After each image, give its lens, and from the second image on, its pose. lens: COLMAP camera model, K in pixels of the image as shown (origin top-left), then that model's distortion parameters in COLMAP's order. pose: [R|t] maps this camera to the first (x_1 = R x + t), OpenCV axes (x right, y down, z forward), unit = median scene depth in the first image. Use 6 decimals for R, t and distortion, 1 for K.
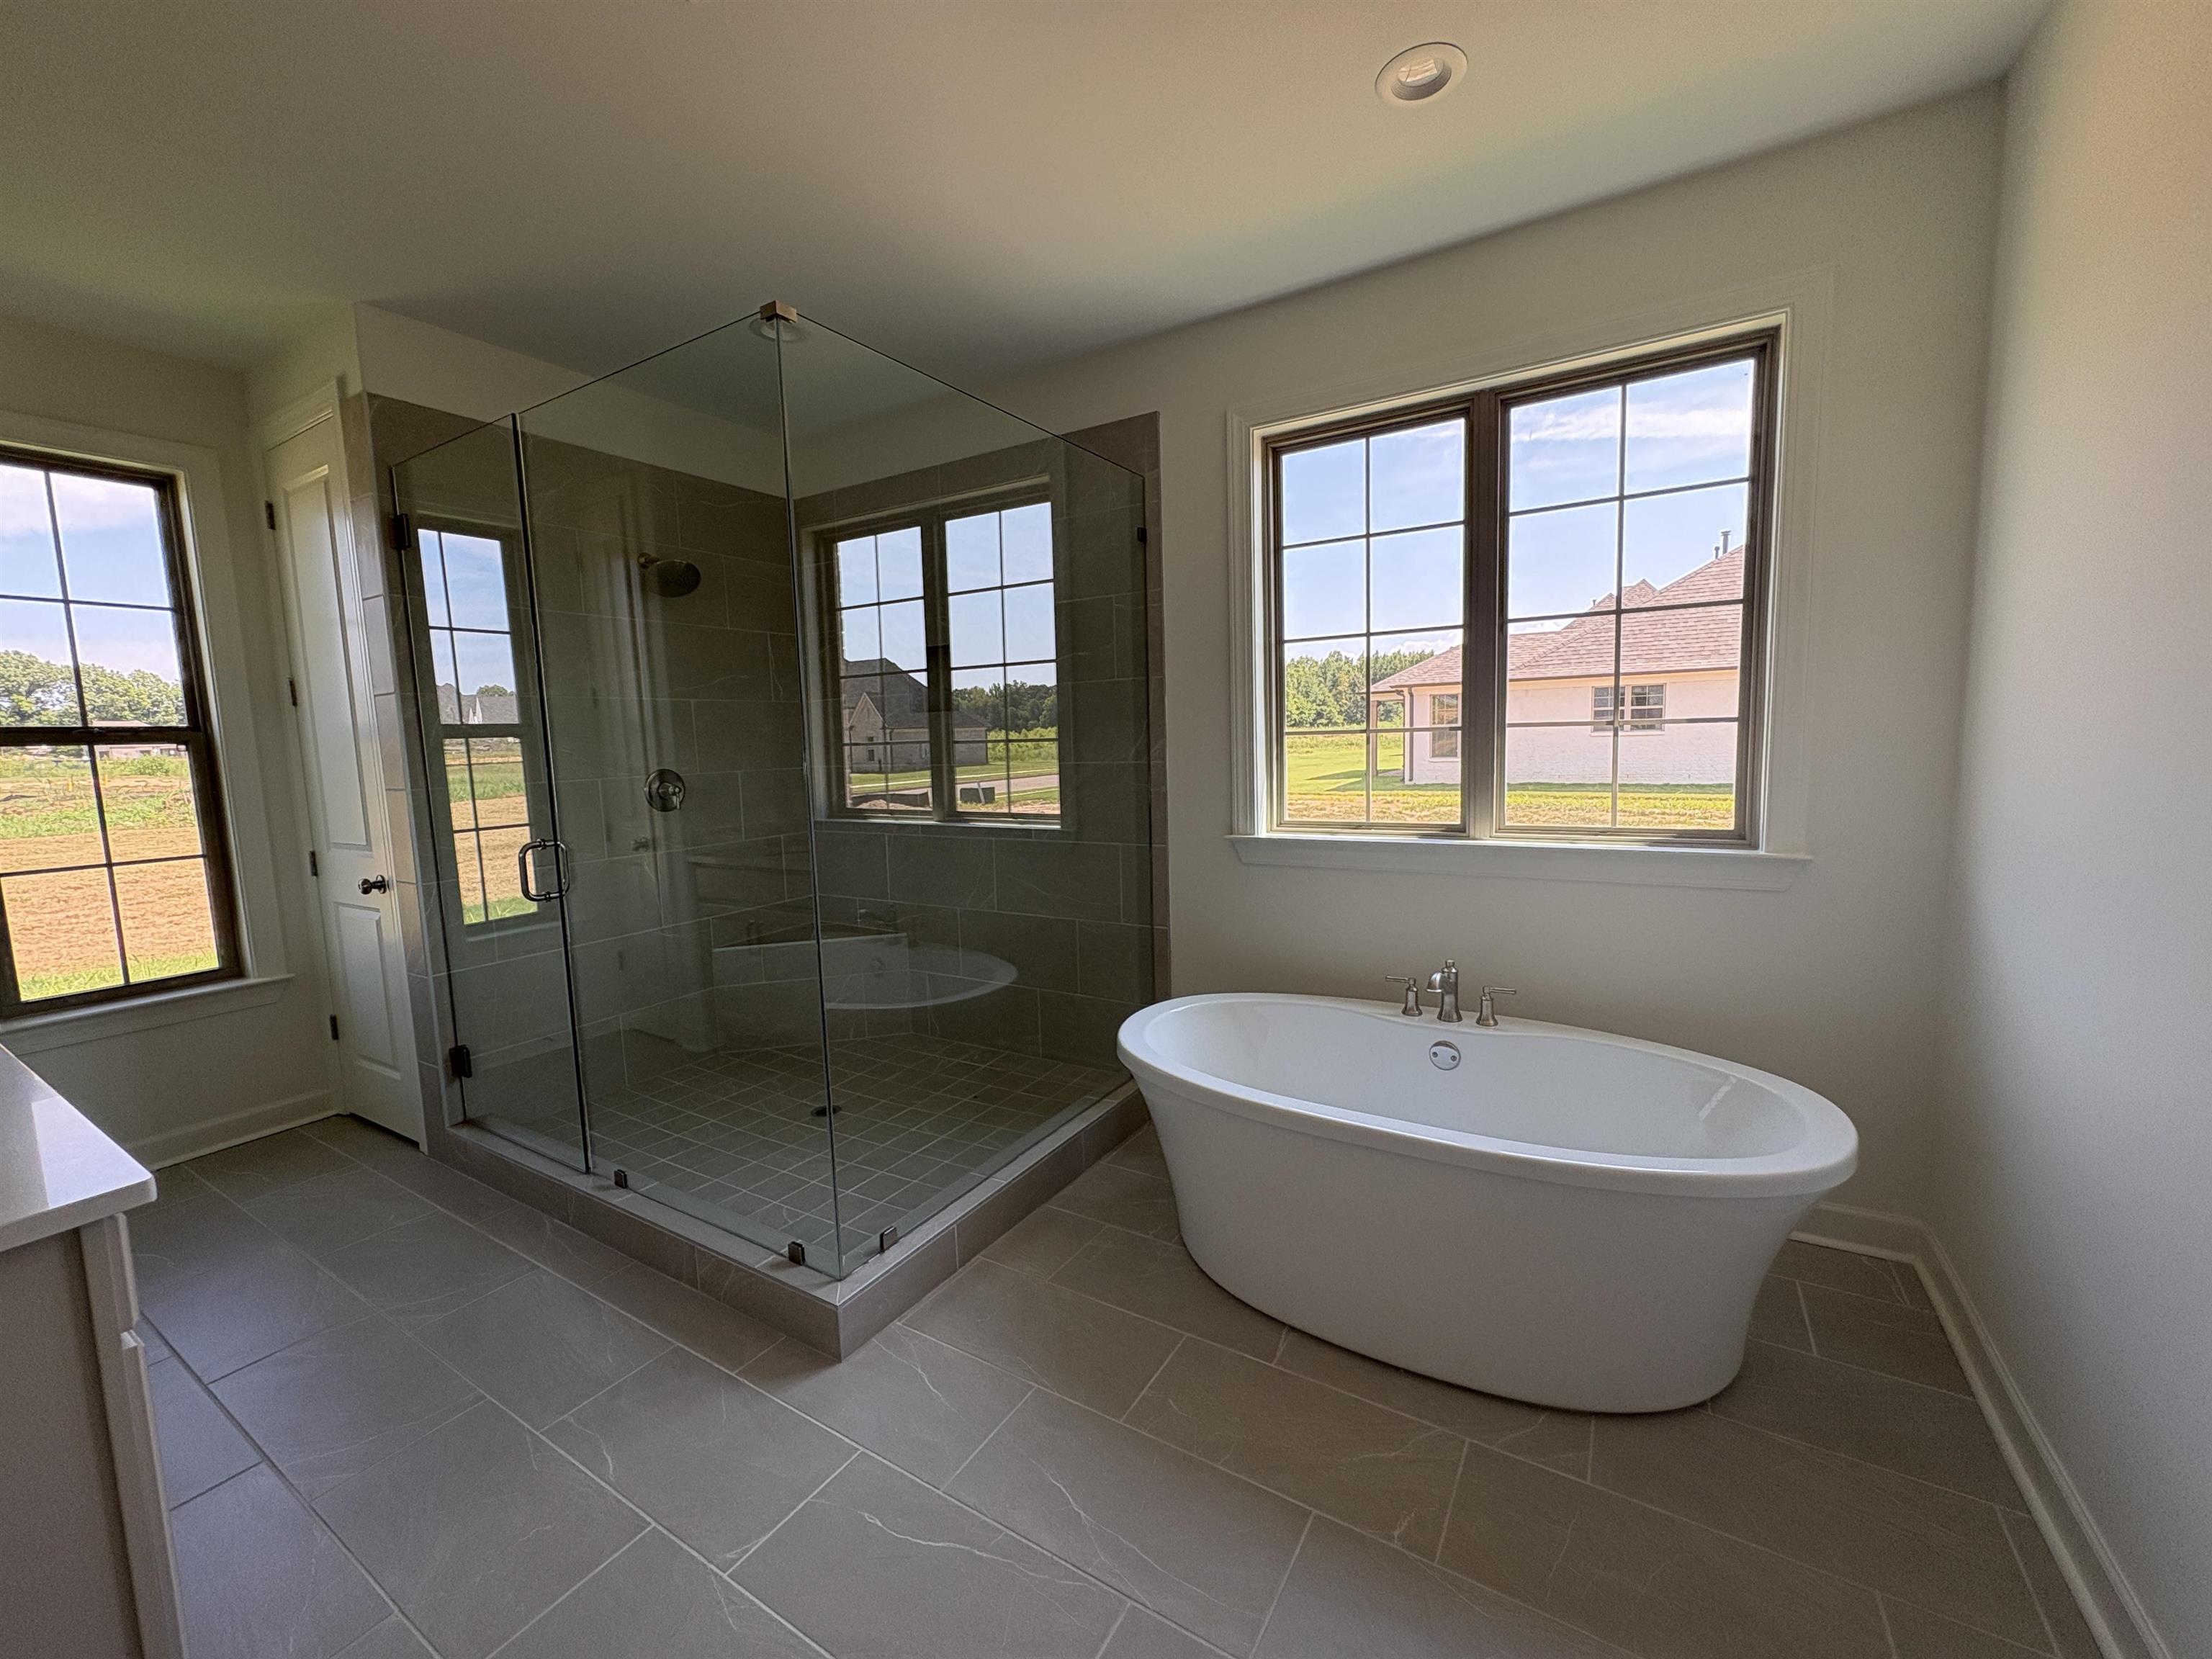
lens RADIAL K [[879.7, 0, 1107.5], [0, 879.7, 825.9], [0, 0, 1]] dist [0.004258, -0.000056]
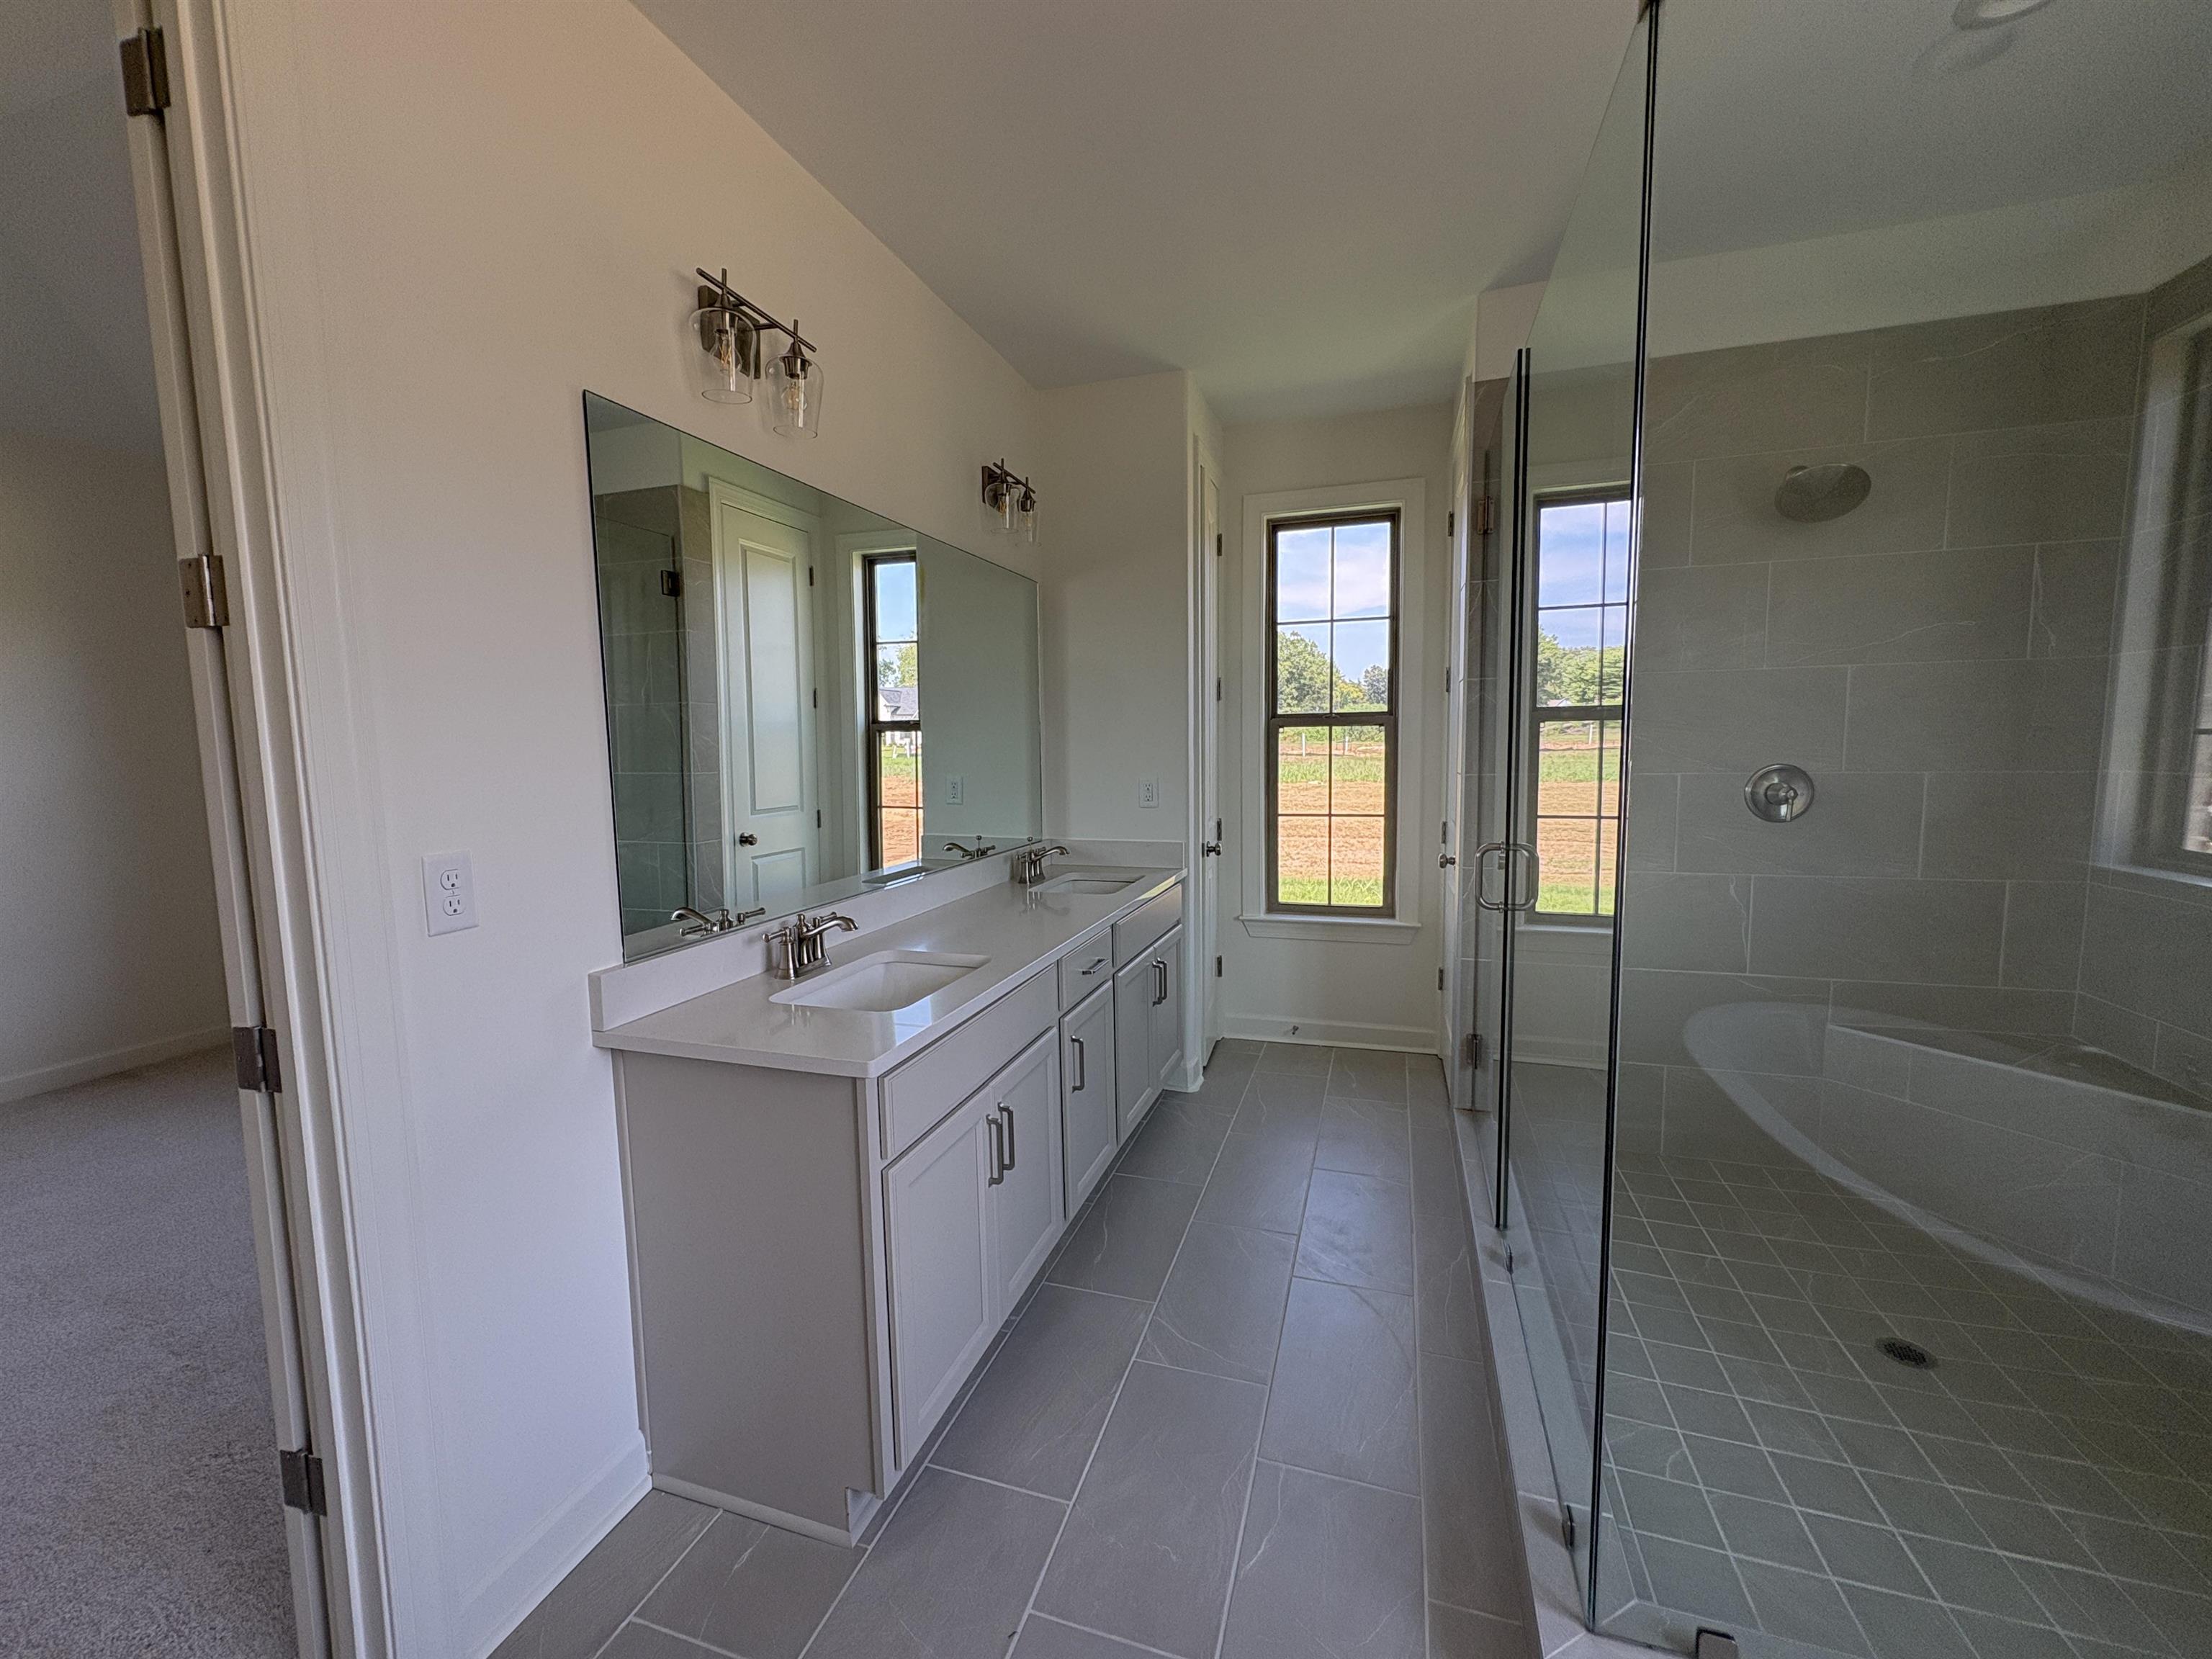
lens RADIAL K [[879.7, 0, 1101.5], [0, 879.7, 832.6], [0, 0, 1]] dist [0.004258, -0.000056]
pose [[0.239638, 0.124423, -0.962857, 0.080661], [-0.091507, 0.990233, 0.105187, -0.036254], [0.966540, 0.062901, 0.248683, 0.304611]]
